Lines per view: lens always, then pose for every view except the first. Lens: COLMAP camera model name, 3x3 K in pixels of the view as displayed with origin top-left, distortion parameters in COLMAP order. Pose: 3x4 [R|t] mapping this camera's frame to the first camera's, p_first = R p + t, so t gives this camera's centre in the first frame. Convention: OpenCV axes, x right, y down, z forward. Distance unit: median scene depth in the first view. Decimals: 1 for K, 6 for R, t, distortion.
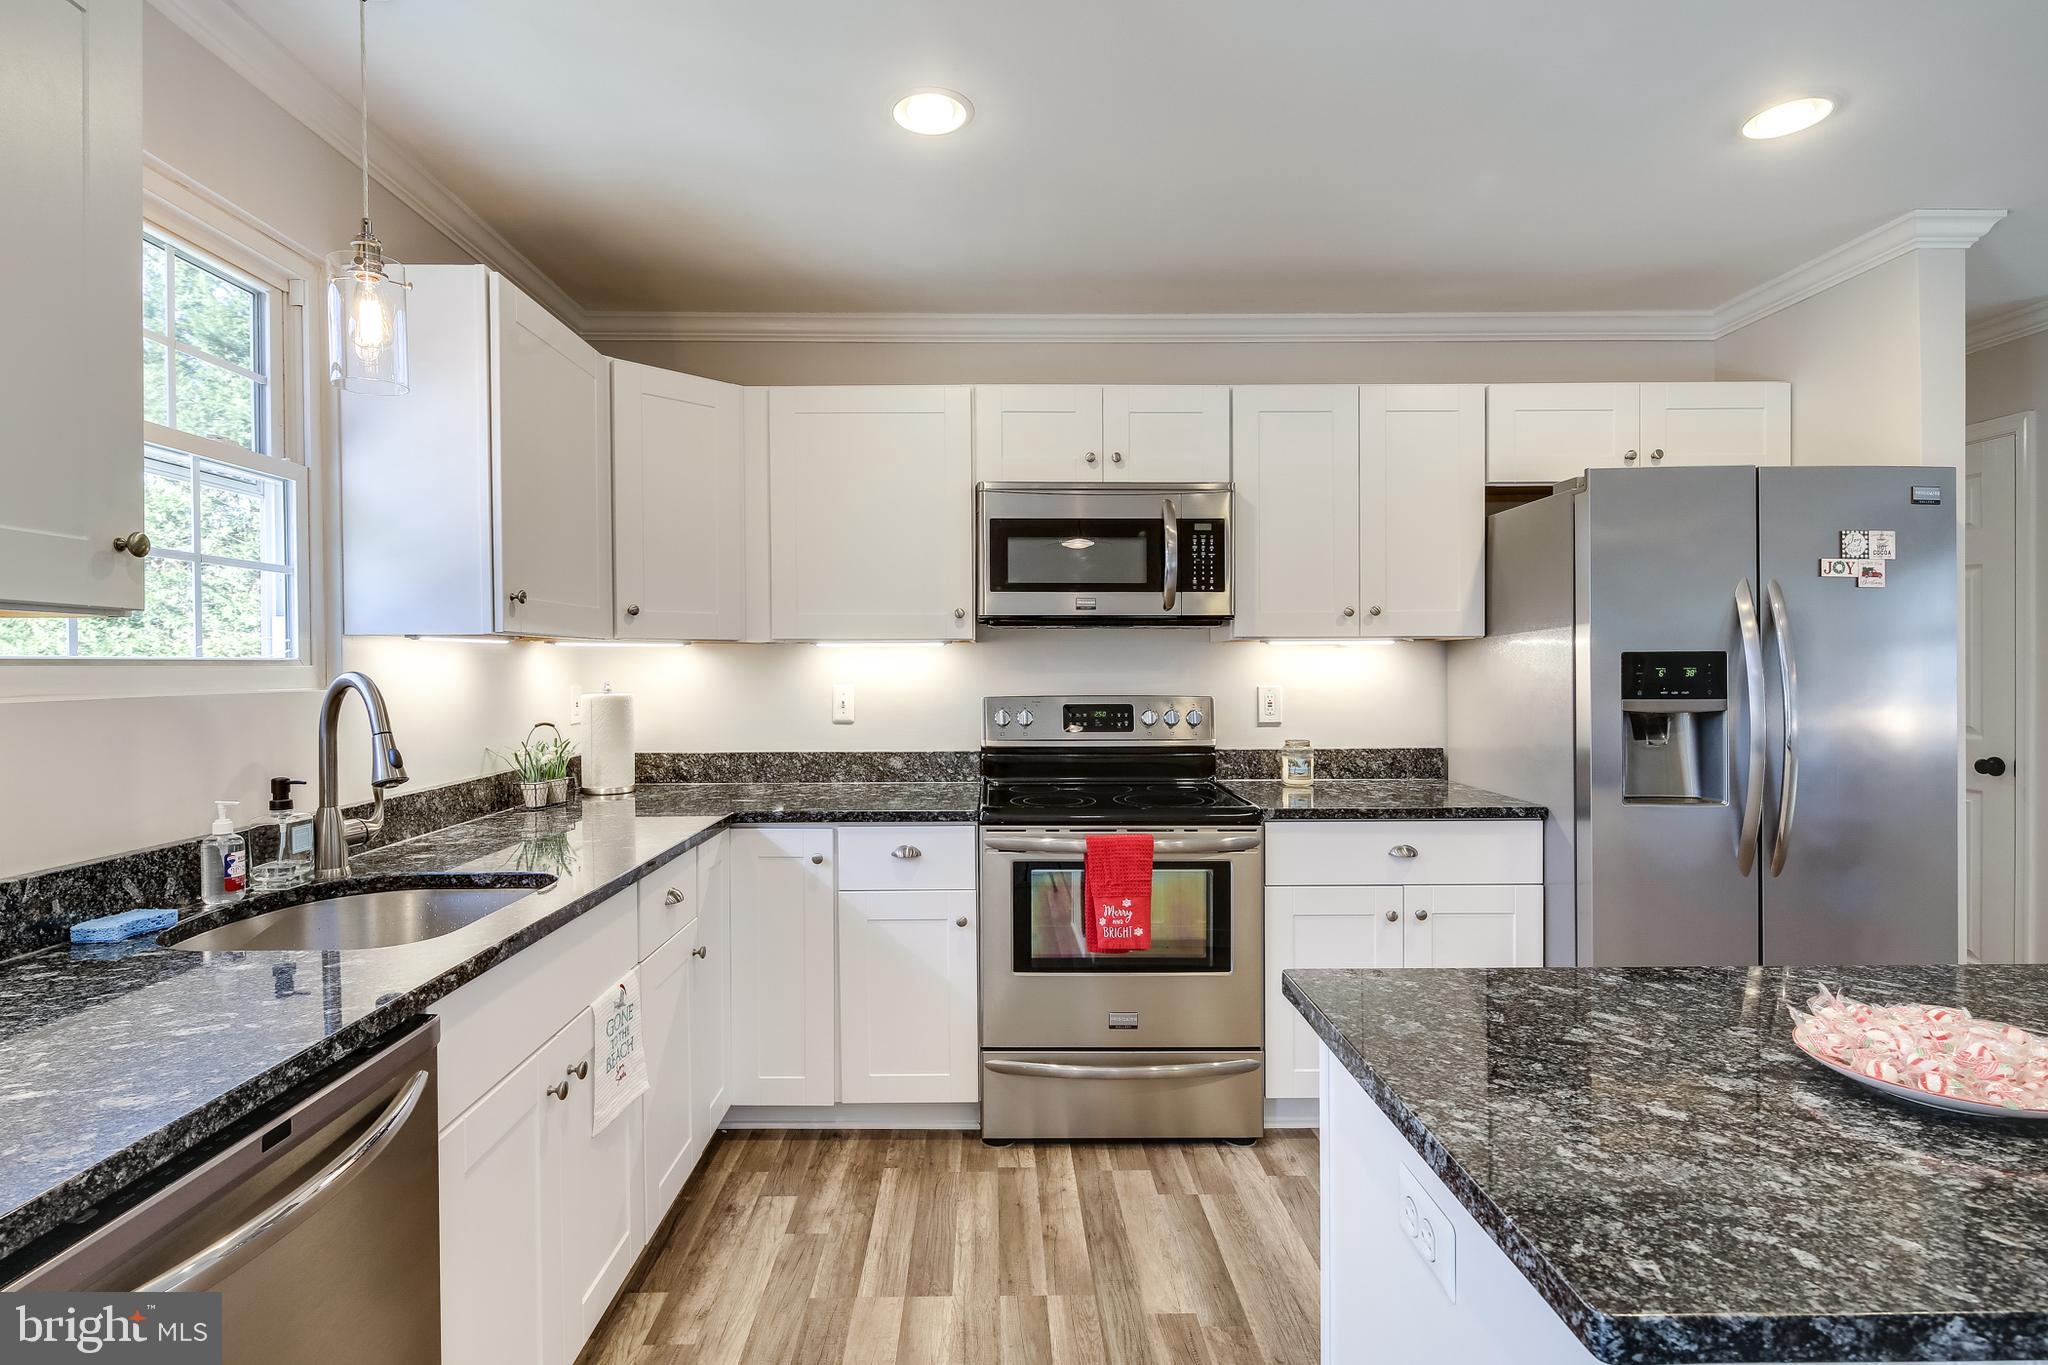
lens RADIAL K [[992.2, 0, 1009.9], [0, 992.2, 678.3], [0, 0, 1]] dist [0.000373, -0.000037]
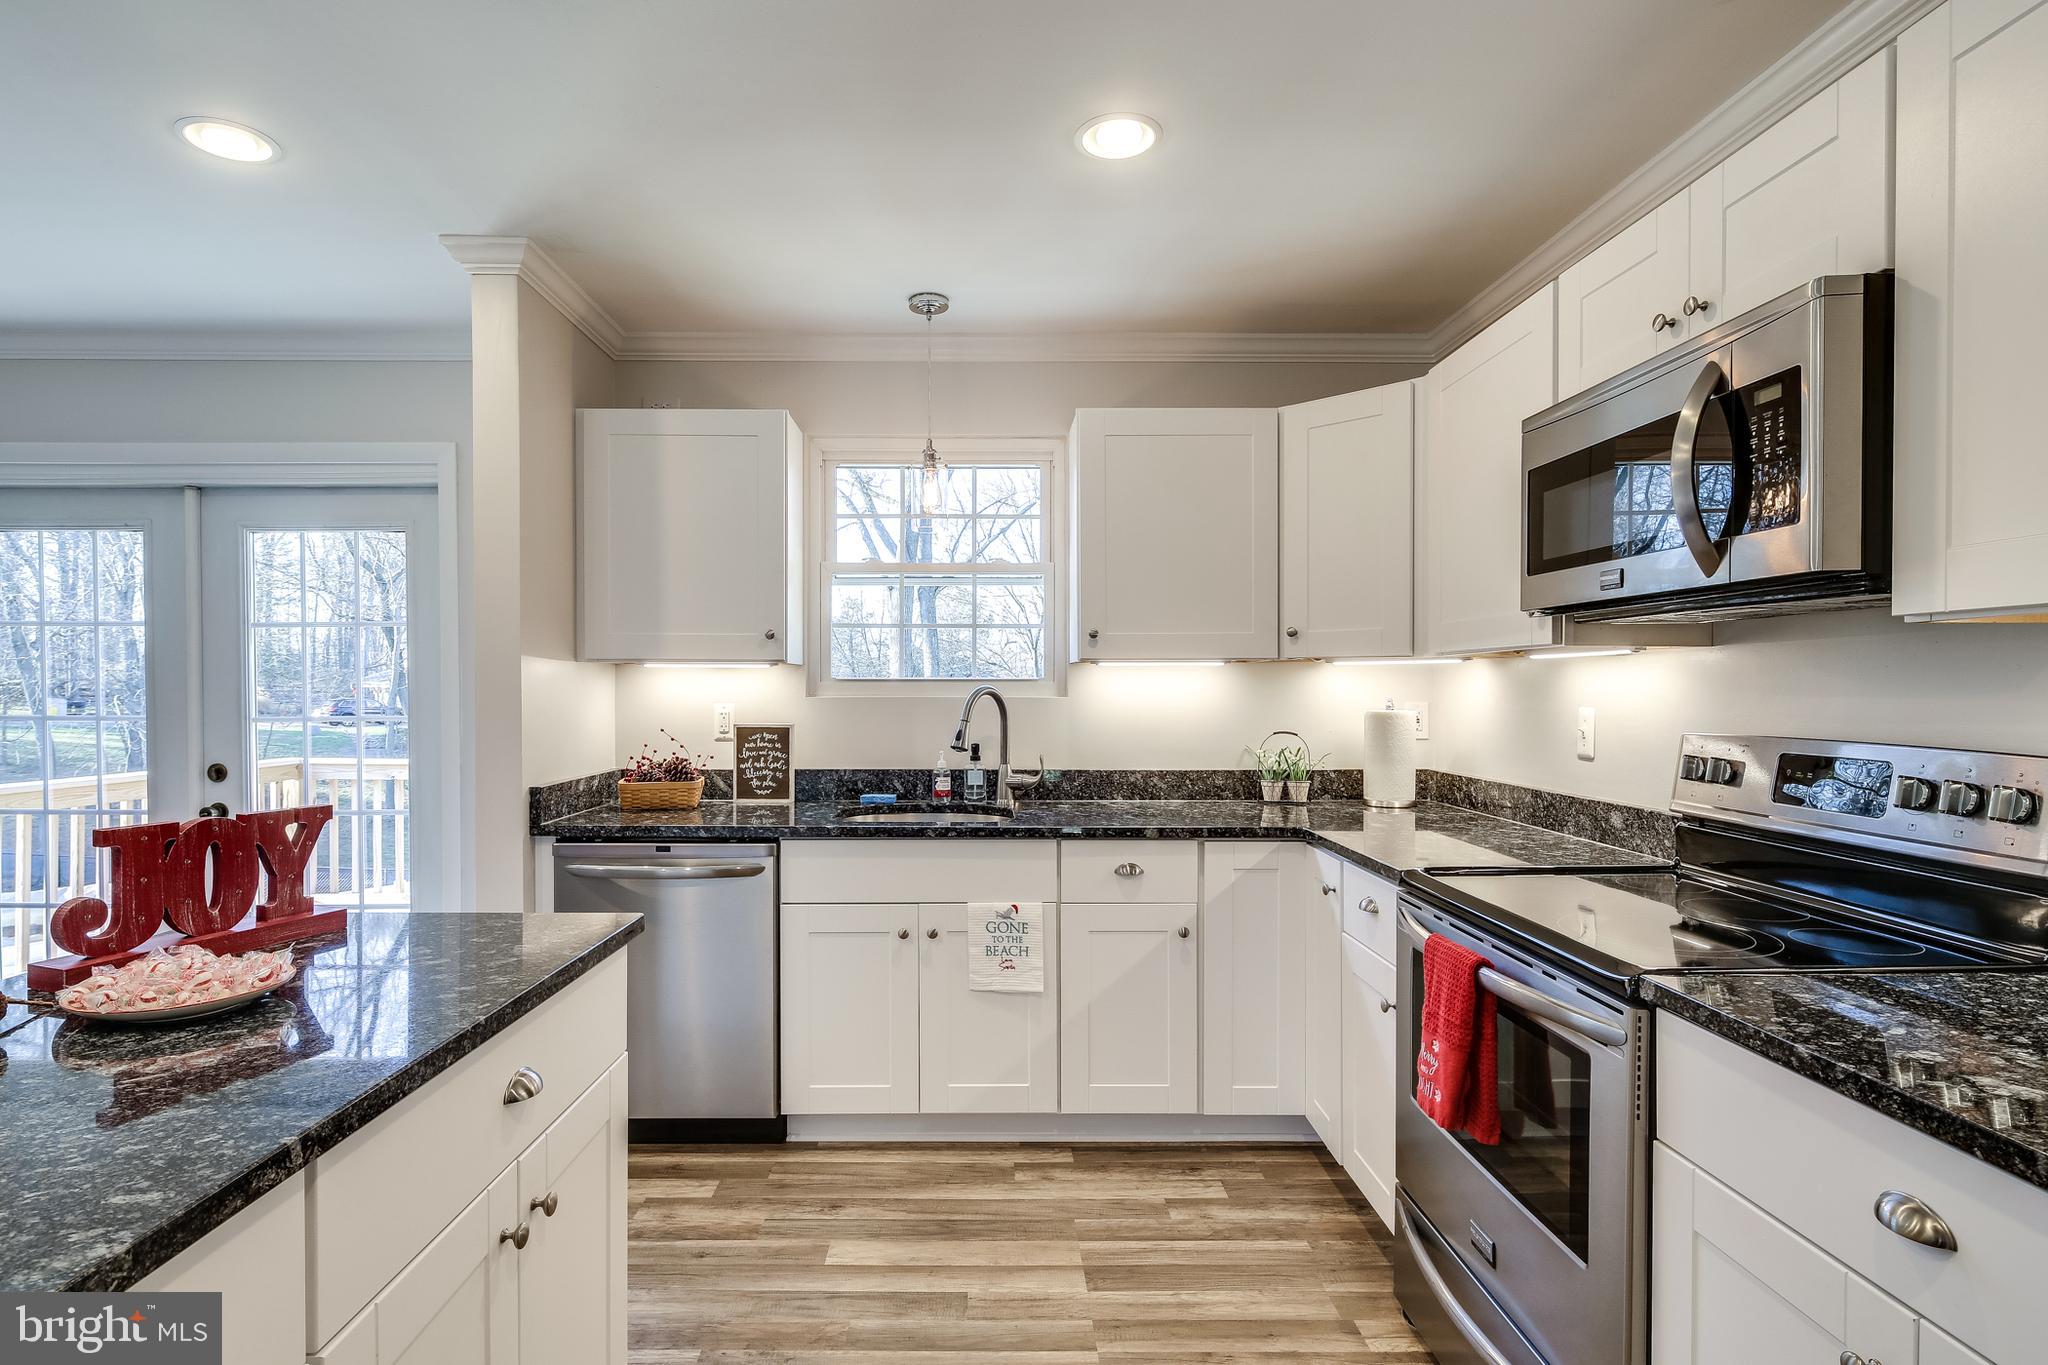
lens RADIAL K [[994.3, 0, 977.5], [0, 994.3, 702.5], [0, 0, 1]] dist [-0.043057, -0.000024]
pose [[-0.012370, 0.020860, -0.999706, 0.723806], [-0.013112, 0.999693, 0.021022, -0.009065], [0.999838, 0.013368, -0.012093, 0.677248]]
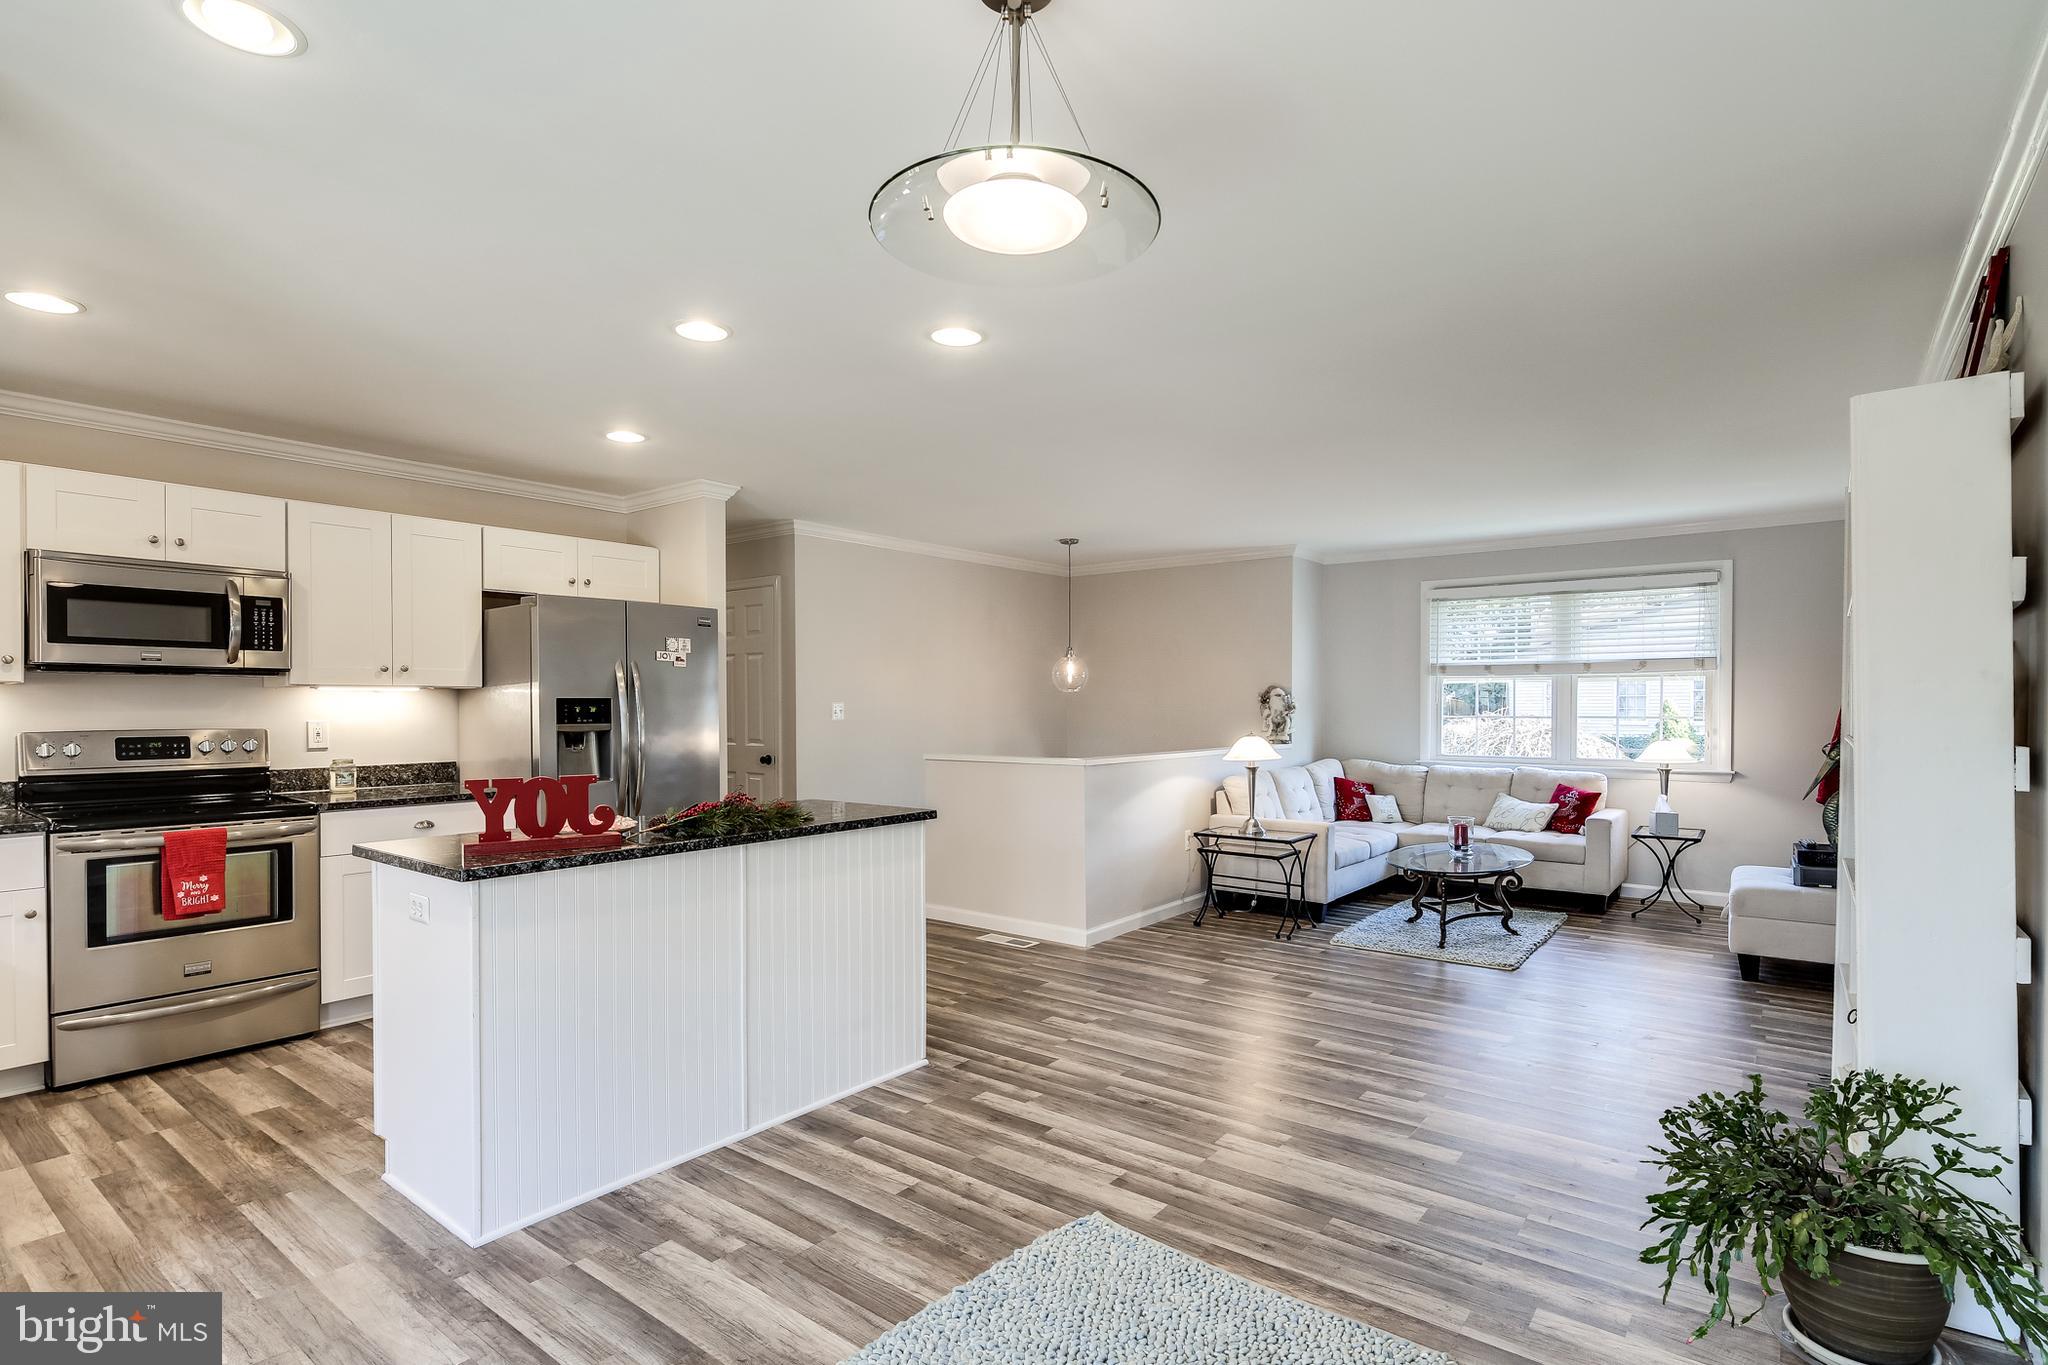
lens RADIAL K [[999.8, 0, 1027.2], [0, 999.8, 707.5], [0, 0, 1]] dist [-0.001637, -0.001576]
pose [[0.620024, 0.000815, 0.784582, -0.247690], [0.009135, 0.999924, -0.008257, 0.012170], [-0.784529, 0.012286, 0.619970, -0.718565]]
